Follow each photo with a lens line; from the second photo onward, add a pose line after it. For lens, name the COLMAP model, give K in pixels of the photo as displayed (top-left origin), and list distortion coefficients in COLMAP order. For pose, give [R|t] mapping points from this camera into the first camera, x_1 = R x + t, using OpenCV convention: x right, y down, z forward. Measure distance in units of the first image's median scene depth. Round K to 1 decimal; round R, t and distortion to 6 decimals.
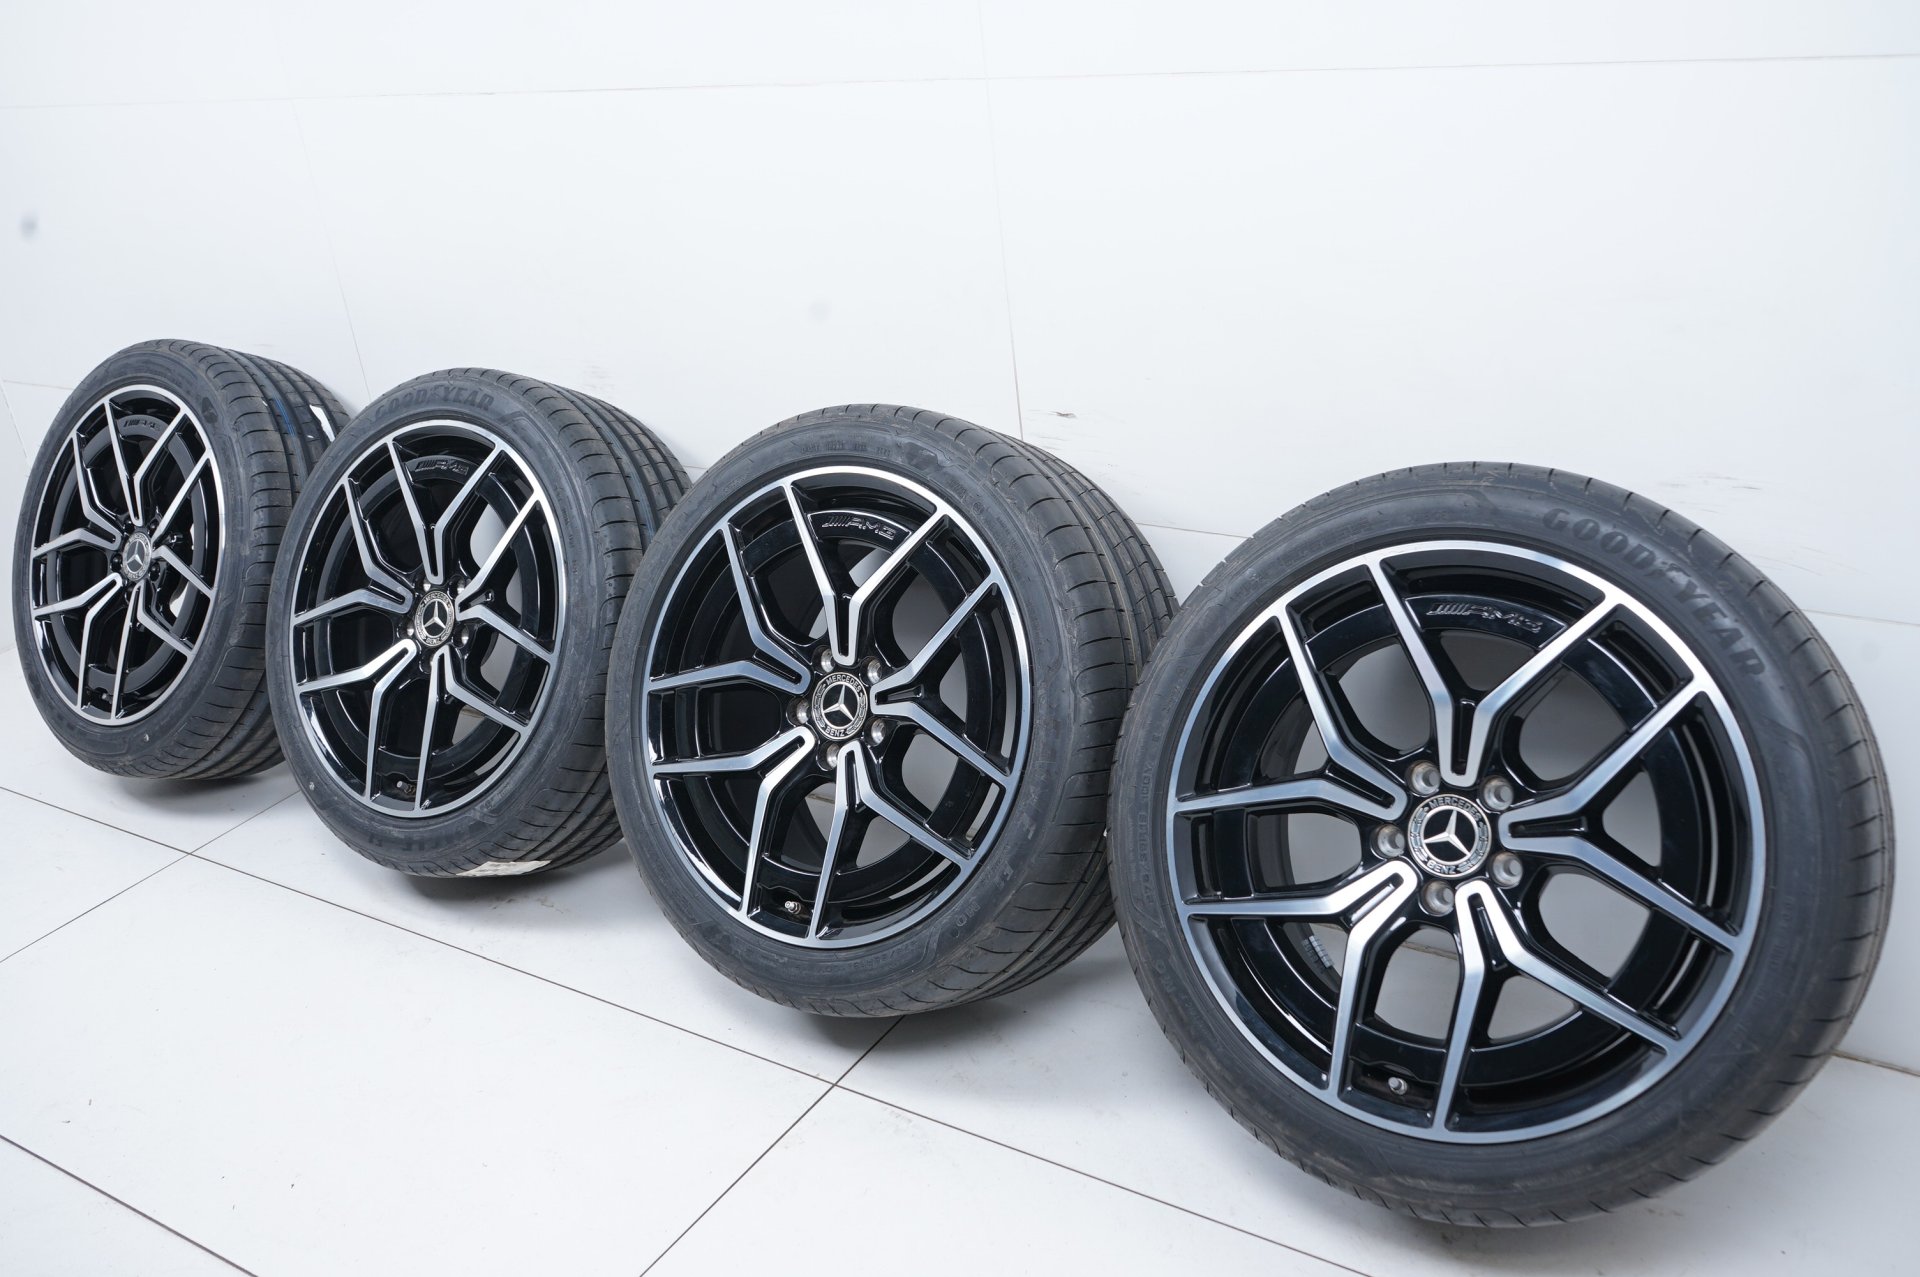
lens RADIAL K [[1618.7, 0, 957.1], [0, 1618.7, 619.2], [0, 0, 1]] dist [-0.017394, -0.005554]
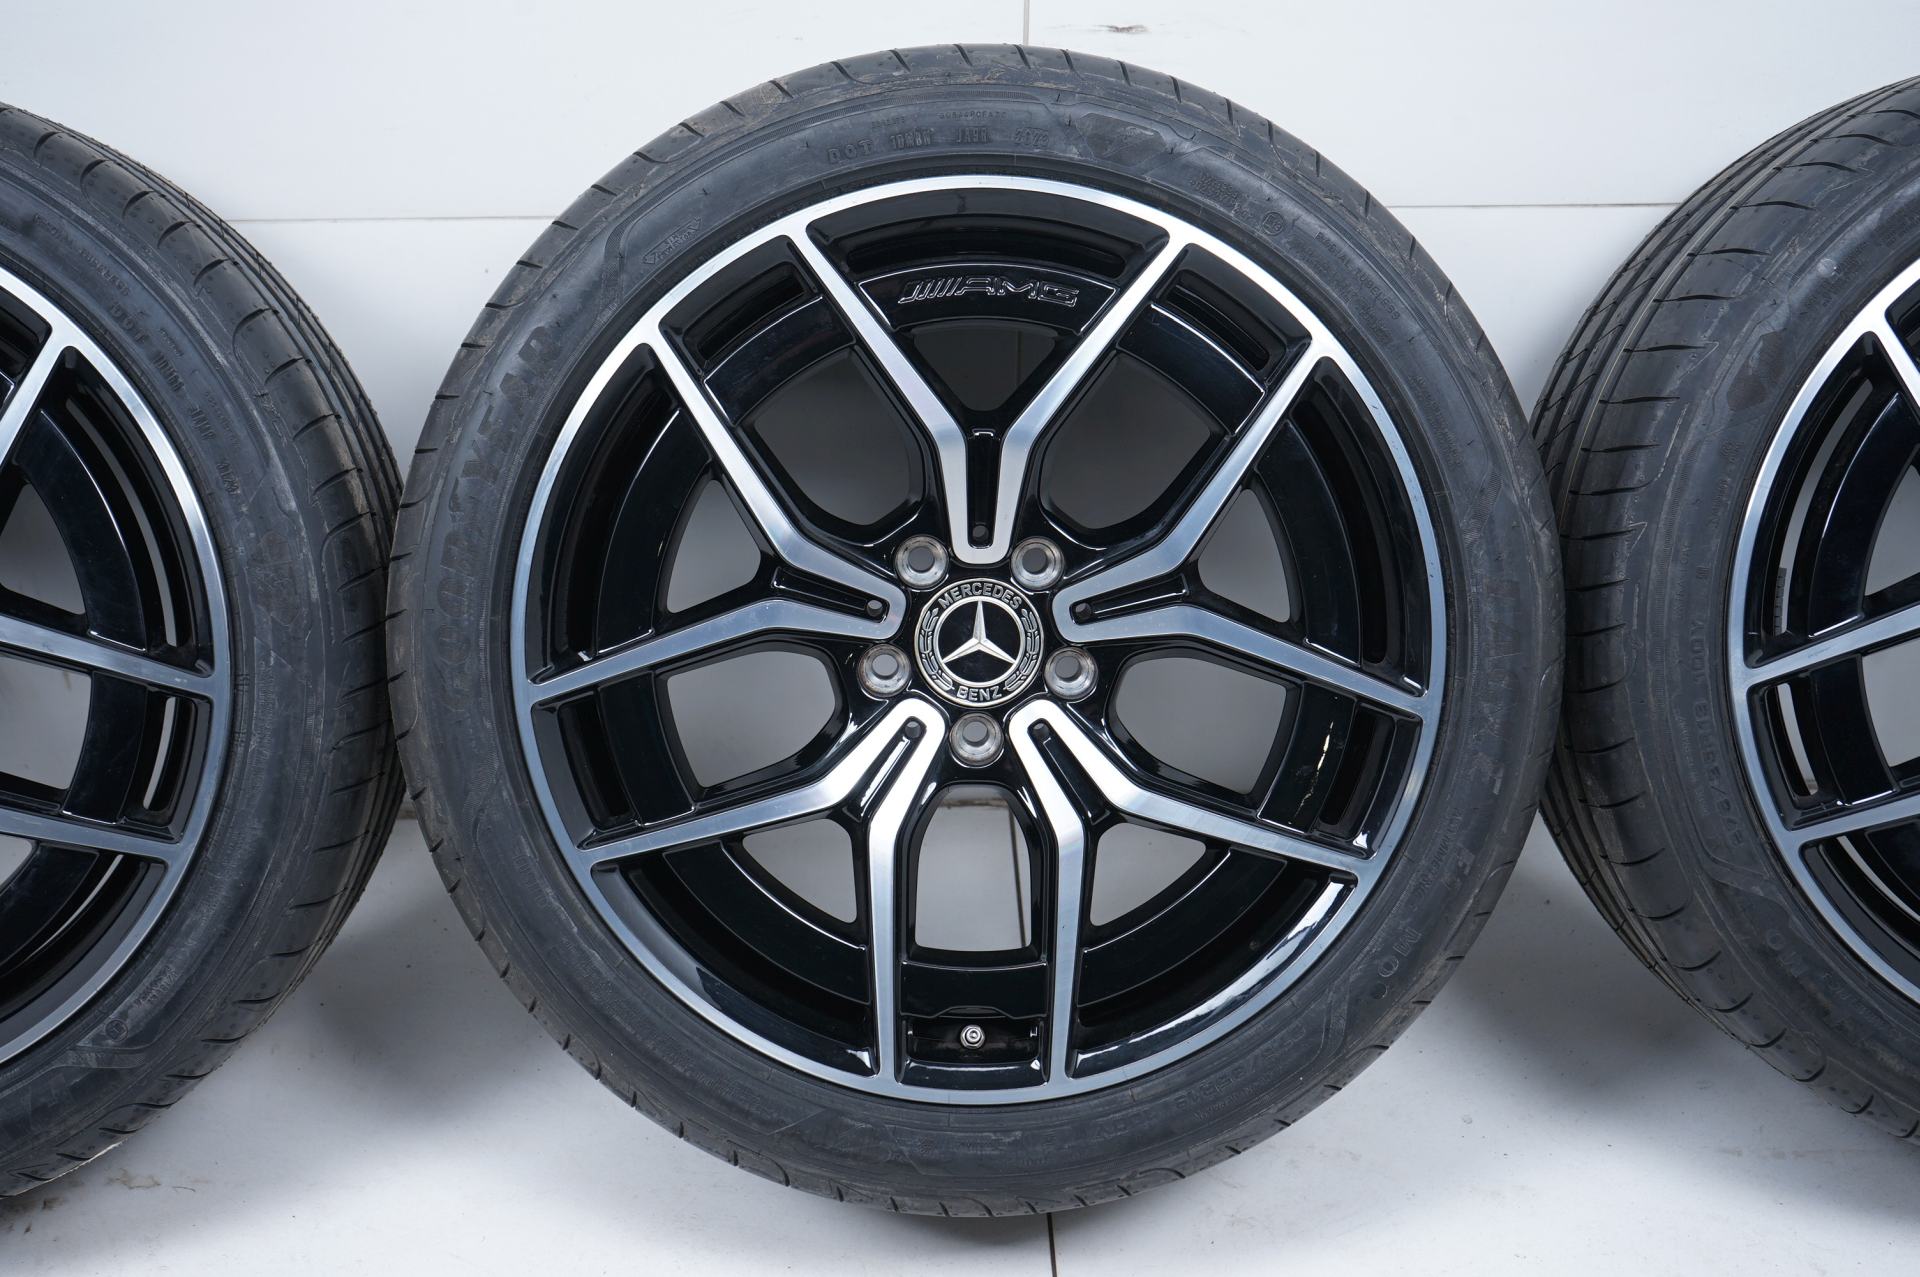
lens RADIAL K [[2595.6, 0, 951.5], [0, 2595.6, 655.2], [0, 0, 1]] dist [0.065898, 0.000000]
pose [[0.810748, -0.218326, 0.543159, -0.275478], [0.143279, 0.973636, 0.177493, -0.047497], [-0.567590, -0.066079, 0.820655, 0.164122]]
